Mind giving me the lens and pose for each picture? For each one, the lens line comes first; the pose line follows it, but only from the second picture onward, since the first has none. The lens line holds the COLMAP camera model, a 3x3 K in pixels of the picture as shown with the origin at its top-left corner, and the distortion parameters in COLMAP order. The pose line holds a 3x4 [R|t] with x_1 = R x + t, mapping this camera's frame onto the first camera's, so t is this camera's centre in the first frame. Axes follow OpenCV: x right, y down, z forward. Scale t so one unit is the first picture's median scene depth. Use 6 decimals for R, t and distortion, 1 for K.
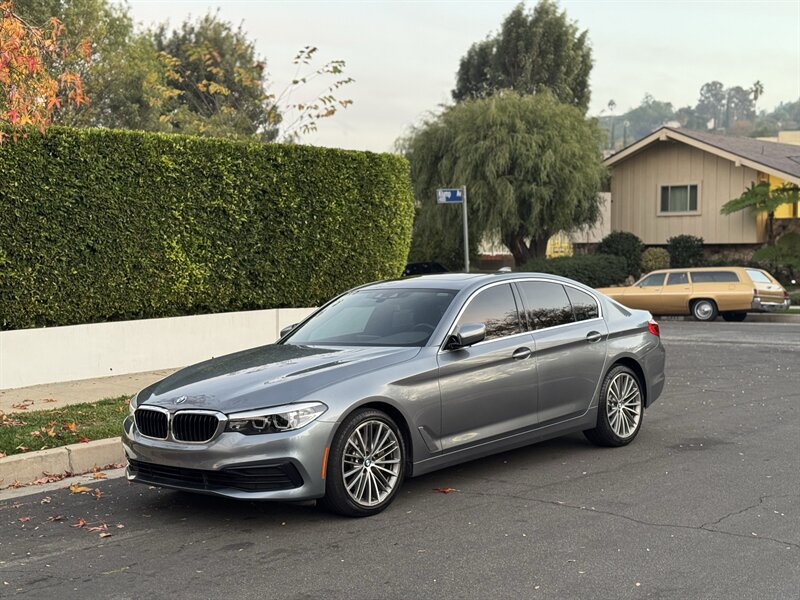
lens RADIAL K [[1112.5, 0, 400.0], [0, 1112.5, 300.0], [0, 0, 1]] dist [0.148968, -0.027678]
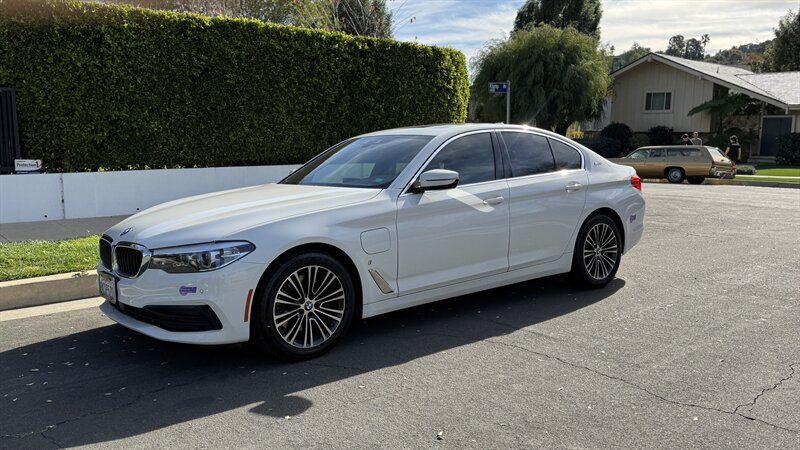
lens RADIAL K [[645.5, 0, 400.0], [0, 645.5, 225.0], [0, 0, 1]] dist [0.141777, -0.248598]
pose [[0.992990, 0.037090, -0.112226, 0.013657], [-0.027020, 0.995579, 0.089959, 0.005888], [0.115067, -0.086296, 0.989602, 0.102712]]
